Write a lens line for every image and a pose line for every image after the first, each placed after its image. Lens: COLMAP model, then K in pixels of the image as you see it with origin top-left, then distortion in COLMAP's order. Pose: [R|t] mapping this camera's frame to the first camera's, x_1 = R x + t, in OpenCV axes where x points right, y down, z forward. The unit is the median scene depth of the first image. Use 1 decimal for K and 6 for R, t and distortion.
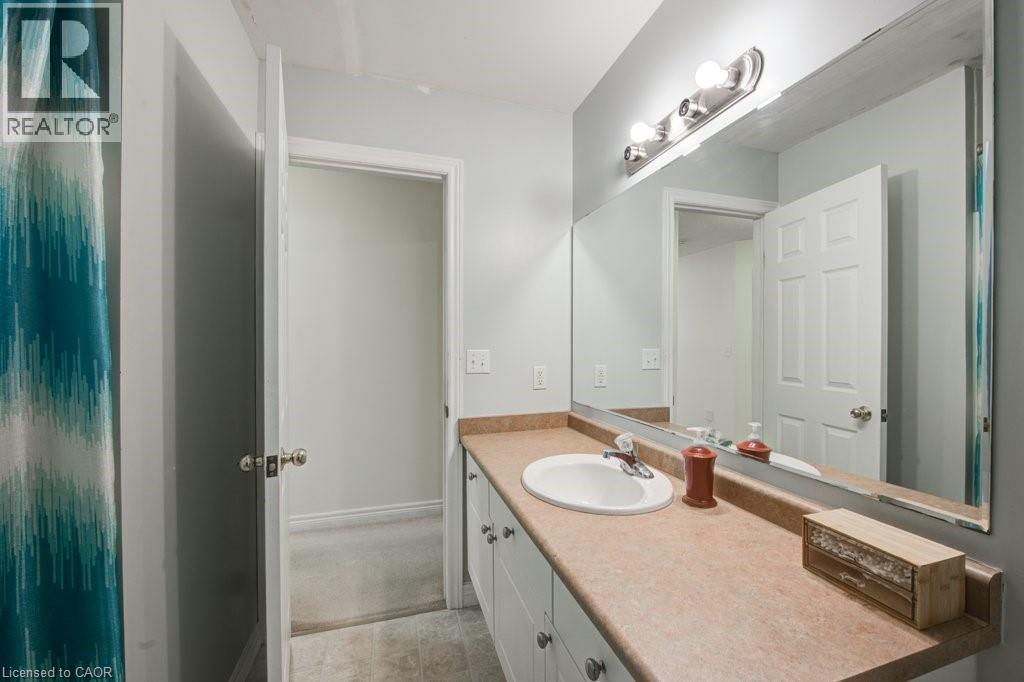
lens RADIAL K [[404.0, 0, 505.6], [0, 404.0, 344.9], [0, 0, 1]] dist [-0.009030, -0.000155]
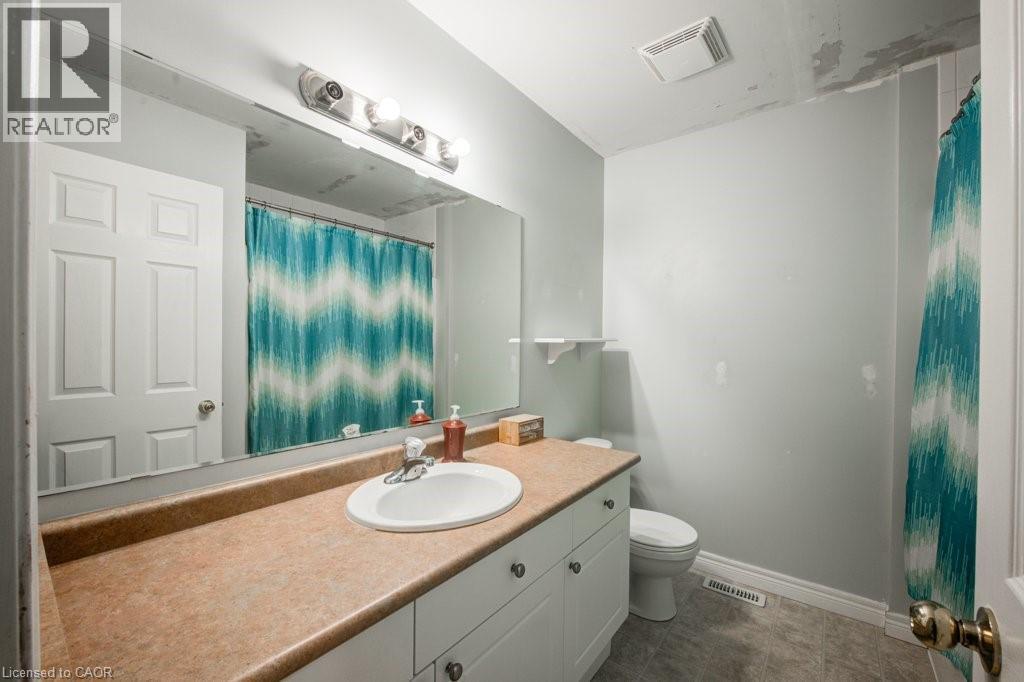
lens RADIAL K [[404.0, 0, 509.4], [0, 404.0, 335.5], [0, 0, 1]] dist [-0.009030, -0.000155]
pose [[-0.542905, -0.004707, 0.839781, -0.431541], [0.002872, 0.999968, 0.007462, -0.022890], [-0.839789, 0.006463, -0.542874, 0.905018]]
